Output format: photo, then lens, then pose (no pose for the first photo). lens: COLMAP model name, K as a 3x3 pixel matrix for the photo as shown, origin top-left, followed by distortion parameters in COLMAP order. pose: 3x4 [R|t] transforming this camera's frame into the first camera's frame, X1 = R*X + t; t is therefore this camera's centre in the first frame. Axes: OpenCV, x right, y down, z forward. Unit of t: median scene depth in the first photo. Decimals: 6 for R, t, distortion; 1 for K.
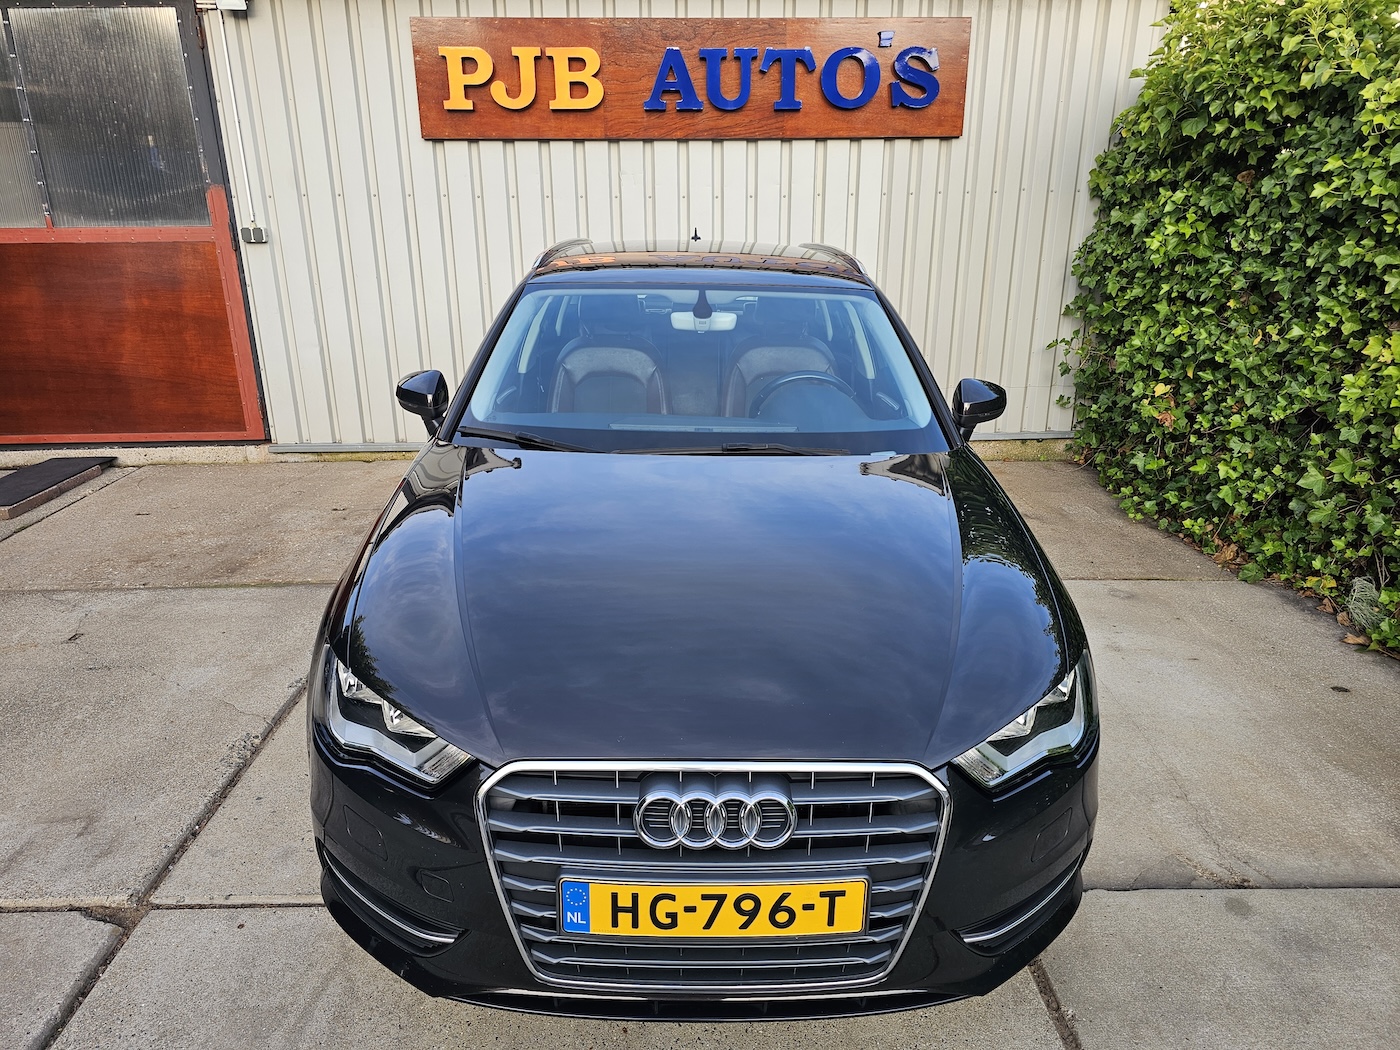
lens RADIAL K [[955.5, 0, 702.0], [0, 955.5, 517.0], [0, 0, 1]] dist [0.042909, -0.038640]
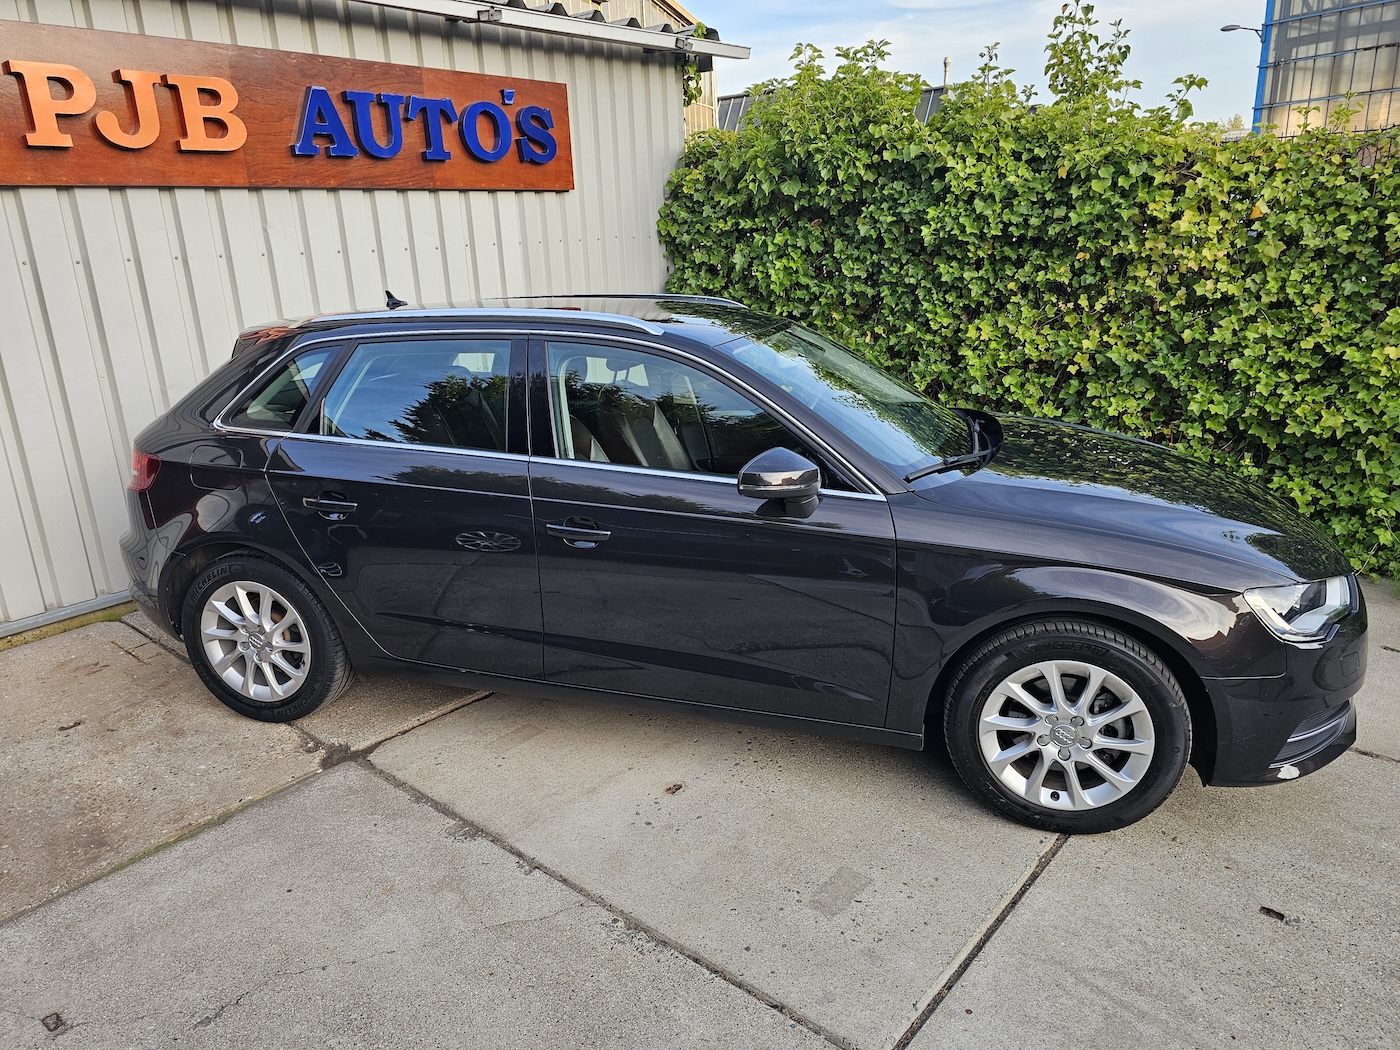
lens RADIAL K [[955.5, 0, 719.3], [0, 955.5, 510.0], [0, 0, 1]] dist [0.042909, -0.038640]
pose [[0.667162, -0.227773, 0.709235, -0.527444], [0.262698, 0.962877, 0.062116, -0.077004], [-0.697054, 0.144873, 0.702231, 0.189532]]
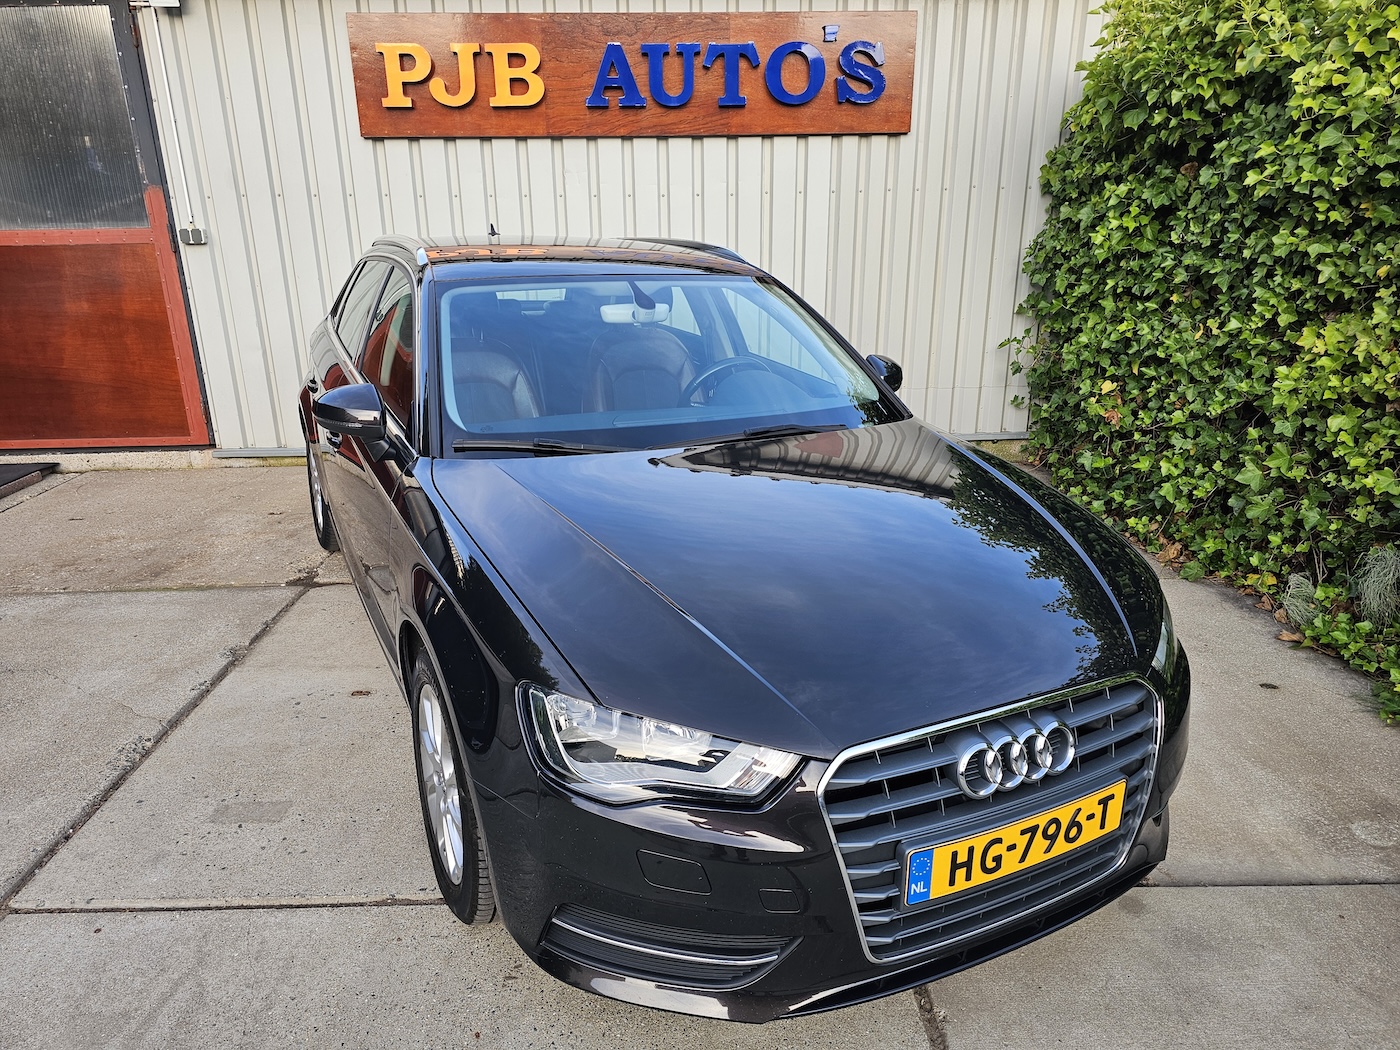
lens RADIAL K [[955.5, 0, 697.8], [0, 955.5, 531.0], [0, 0, 1]] dist [0.042909, -0.038640]
pose [[0.999984, -0.005603, -0.000751, 0.056404], [0.005605, 0.999982, 0.002325, 0.010545], [0.000738, -0.002329, 0.999997, 0.013988]]
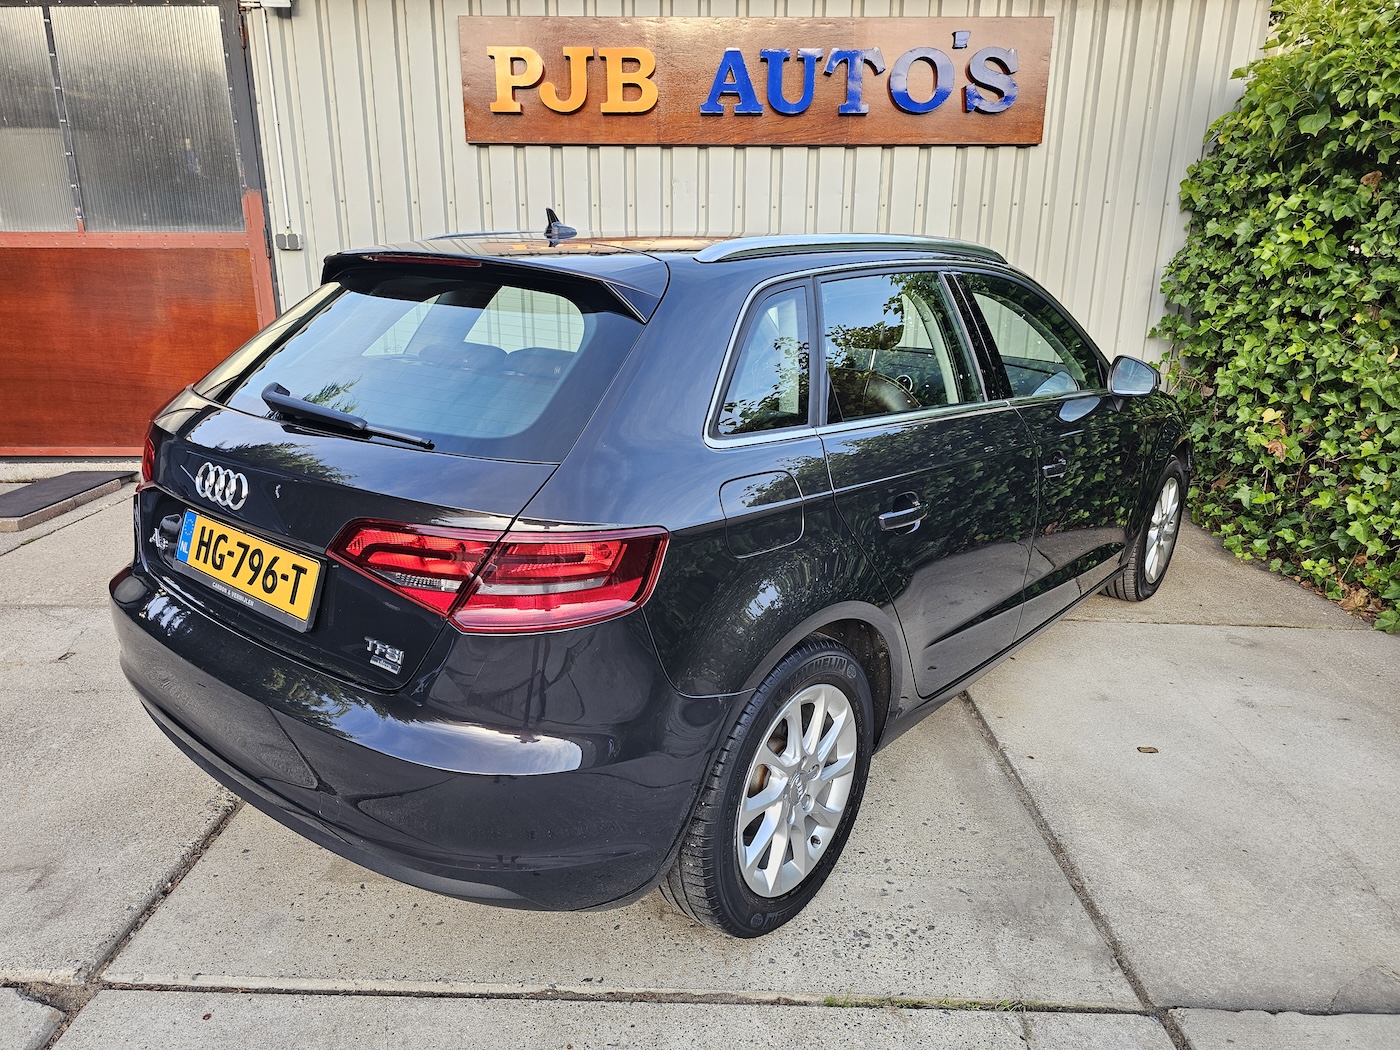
lens RADIAL K [[955.5, 0, 691.4], [0, 955.5, 512.1], [0, 0, 1]] dist [0.042909, -0.038640]
pose [[0.998904, 0.021502, -0.041573, -0.022801], [-0.023624, 0.998406, -0.051265, 0.016452], [0.040404, 0.052191, 0.997819, 0.085788]]
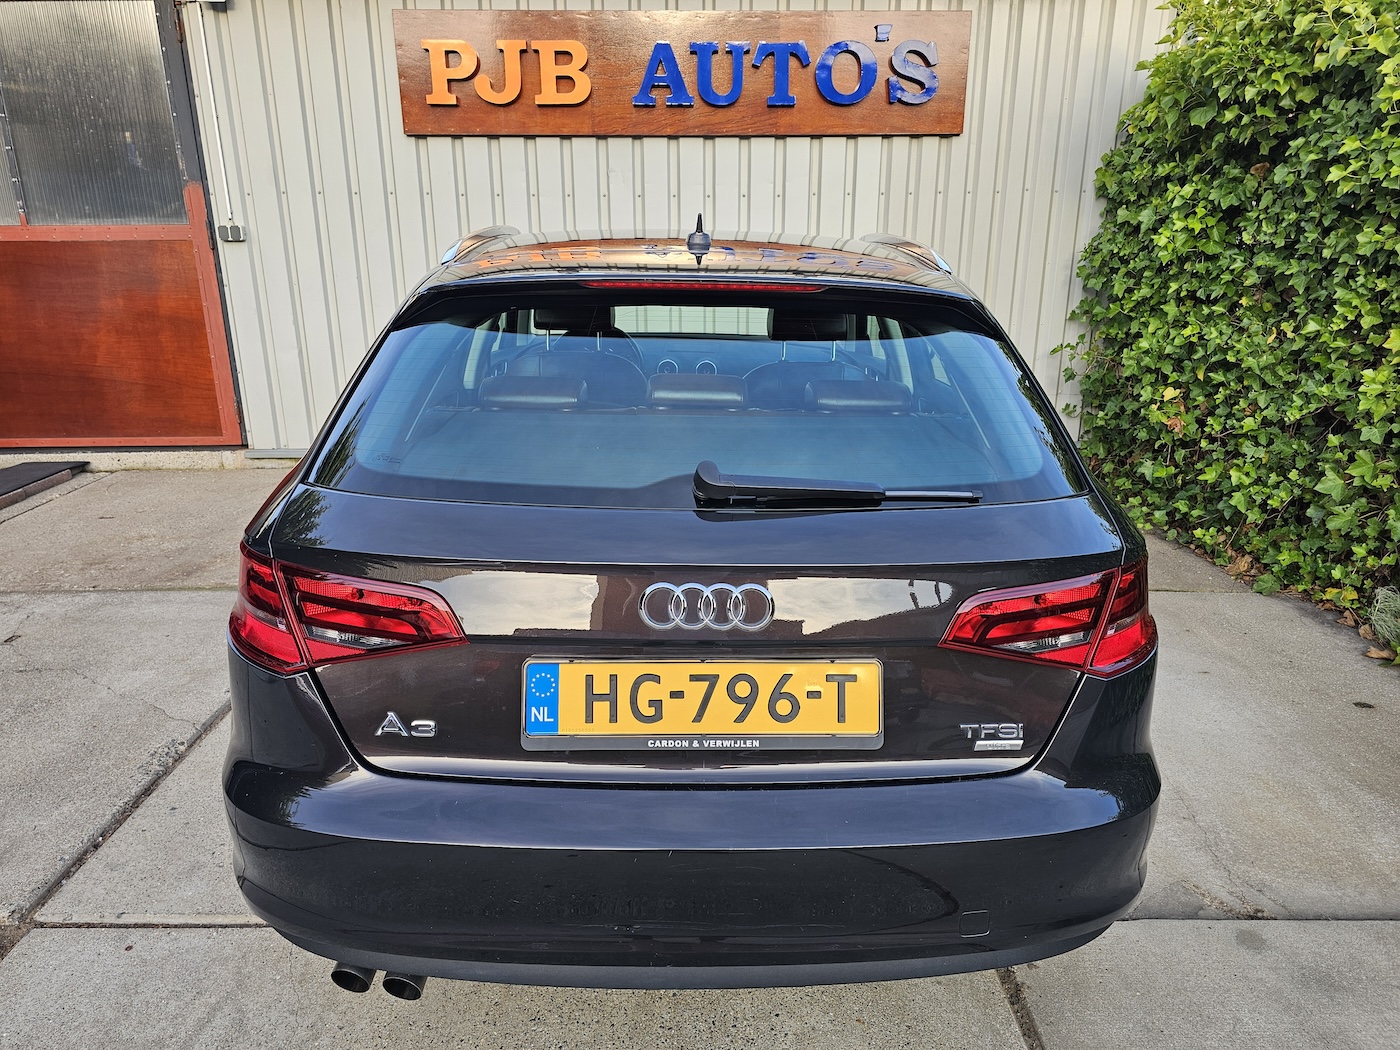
lens RADIAL K [[955.5, 0, 703.9], [0, 955.5, 522.8], [0, 0, 1]] dist [0.042909, -0.038640]
pose [[0.999901, 0.006846, -0.012318, 0.028171], [-0.007129, 0.999708, -0.023085, 0.020556], [0.012157, 0.023170, 0.999658, 0.045096]]
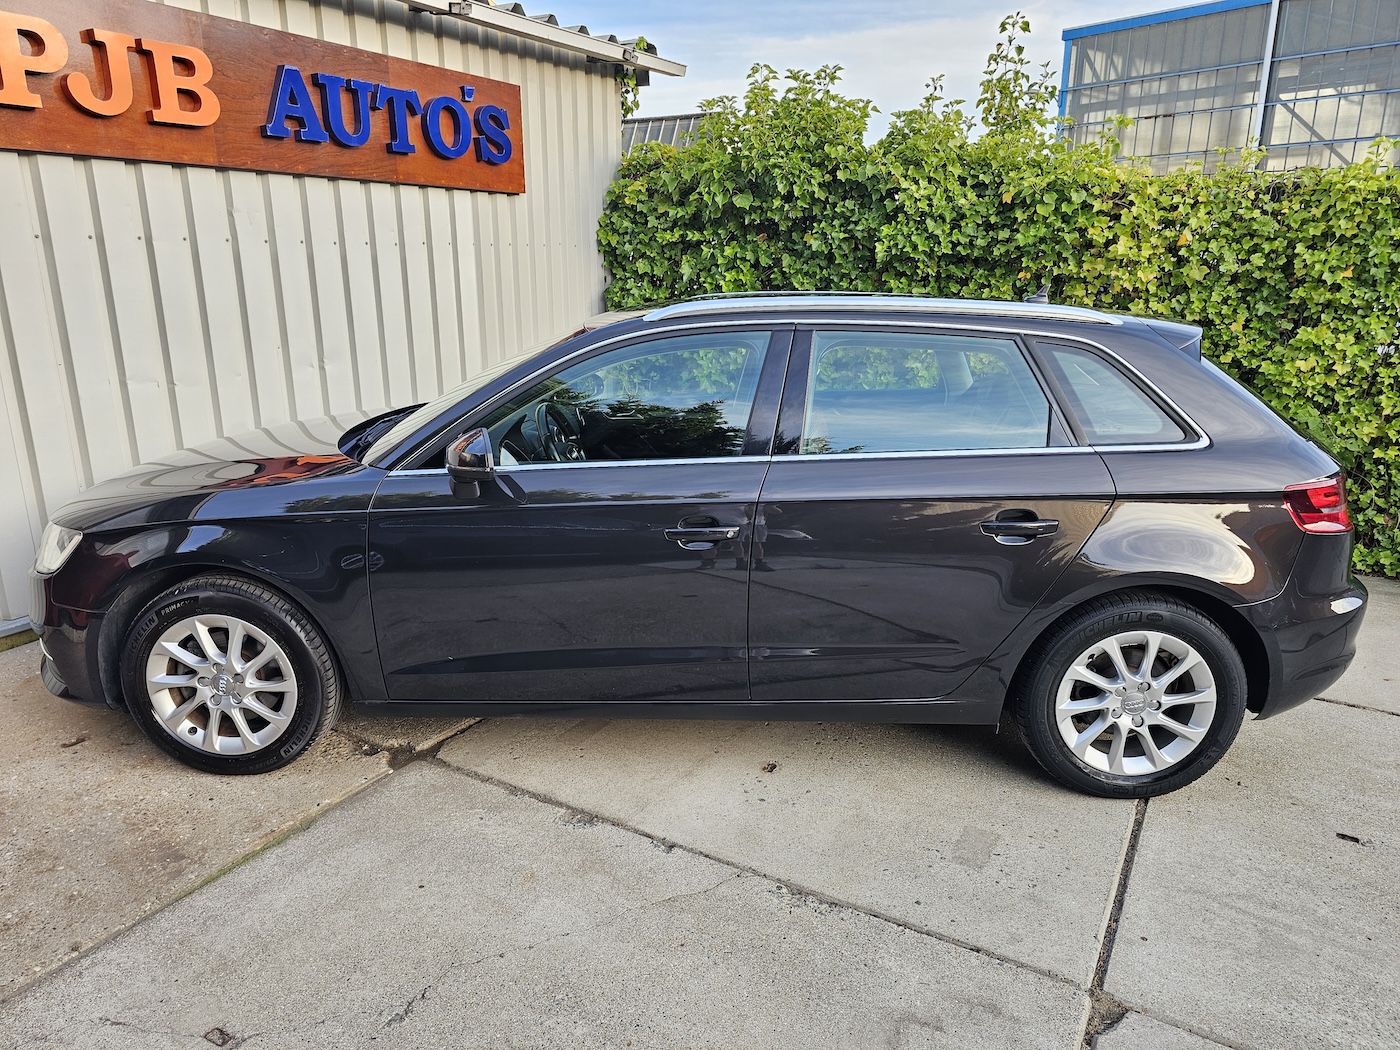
lens RADIAL K [[955.5, 0, 710.4], [0, 955.5, 518.6], [0, 0, 1]] dist [0.042909, -0.038640]
pose [[0.531428, -0.216102, 0.819075, -0.640560], [0.260312, 0.961788, 0.084861, -0.091555], [-0.806115, 0.168118, 0.567375, 0.314073]]
